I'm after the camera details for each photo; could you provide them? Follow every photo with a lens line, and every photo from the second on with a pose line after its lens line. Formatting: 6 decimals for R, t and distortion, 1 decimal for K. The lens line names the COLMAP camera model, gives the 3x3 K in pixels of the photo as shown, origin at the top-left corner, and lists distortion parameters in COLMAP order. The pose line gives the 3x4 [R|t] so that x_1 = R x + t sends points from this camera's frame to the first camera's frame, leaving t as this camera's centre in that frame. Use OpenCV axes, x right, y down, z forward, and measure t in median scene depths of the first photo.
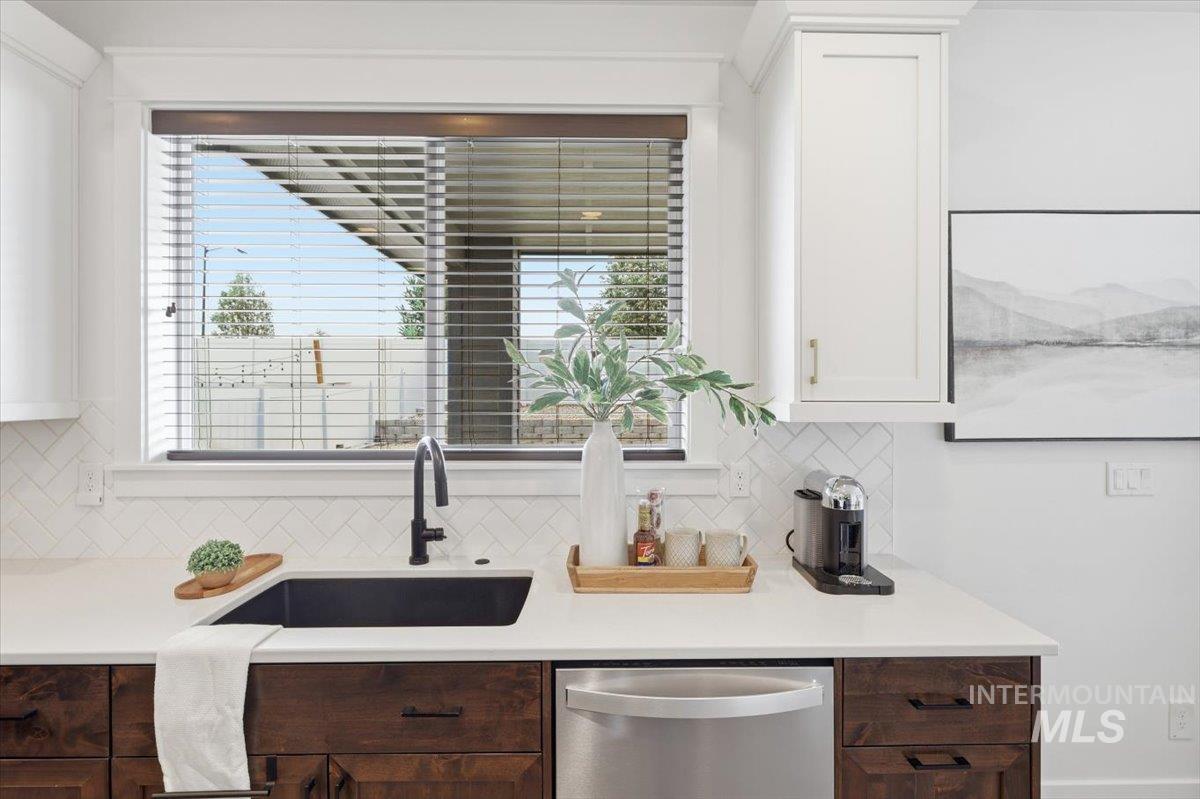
lens RADIAL K [[544.2, 0, 598.5], [0, 544.2, 394.3], [0, 0, 1]] dist [-0.005436, 0.001516]
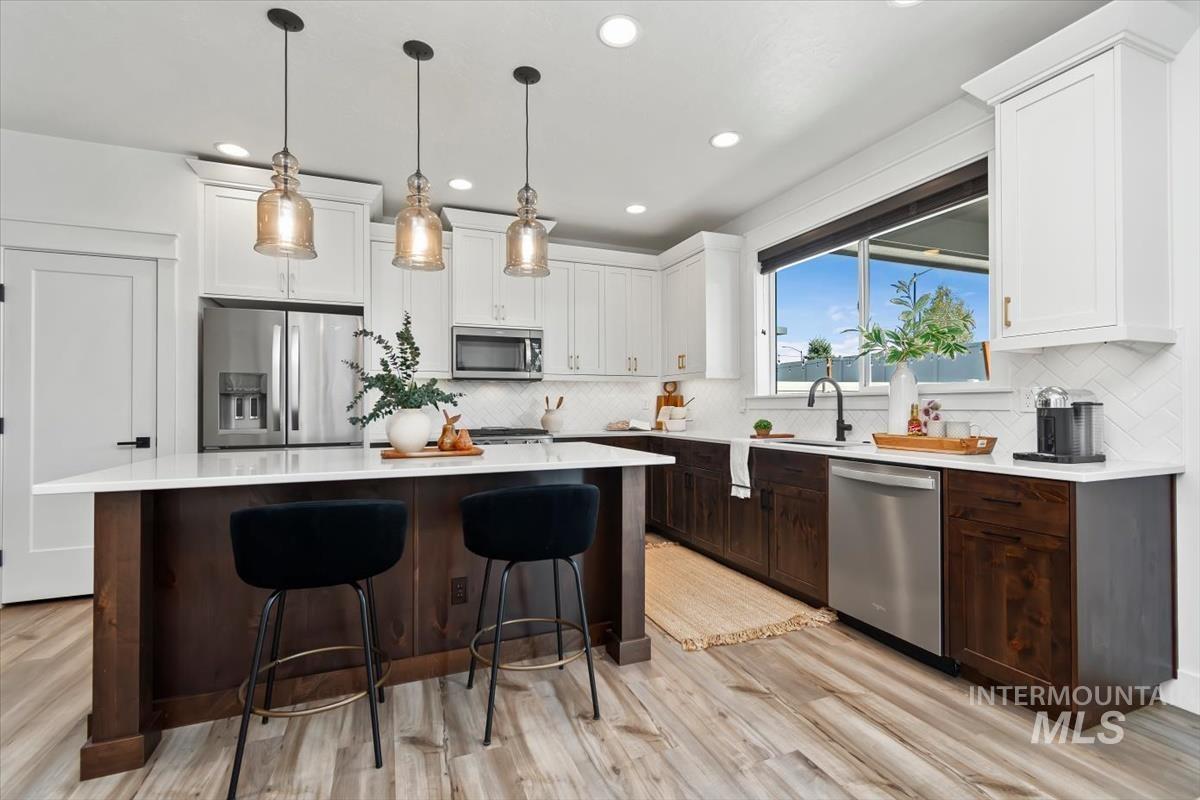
lens RADIAL K [[530.2, 0, 600.0], [0, 530.2, 403.1], [0, 0, 1]] dist [0.005634, -0.003083]
pose [[0.360517, -0.008001, -0.932718, 1.157313], [-0.000277, 0.999962, -0.008685, 0.181350], [0.932753, 0.003389, 0.360501, -0.533941]]
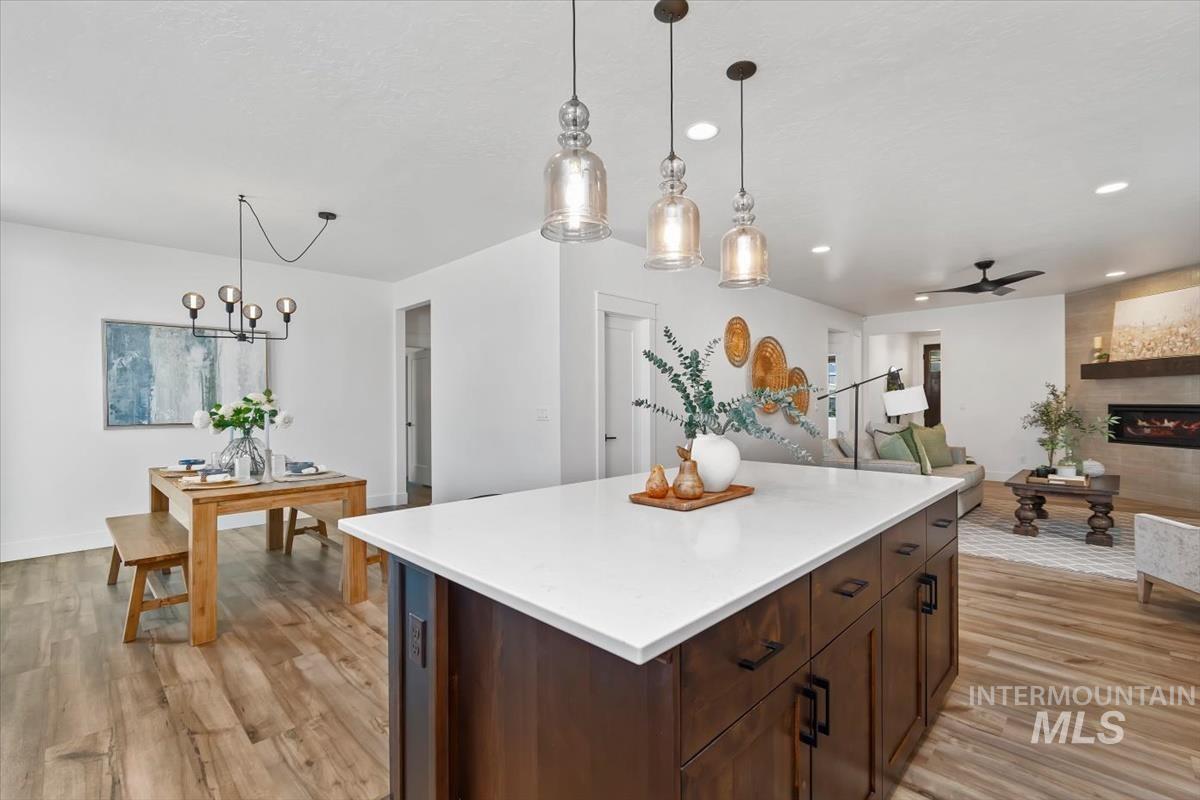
lens RADIAL K [[530.2, 0, 600.8], [0, 530.2, 403.0], [0, 0, 1]] dist [0.005634, -0.003083]
pose [[-0.699405, 0.002494, 0.714722, -0.944570], [0.008946, 0.999946, 0.005265, 0.112599], [-0.714670, 0.010076, -0.699389, 0.422905]]
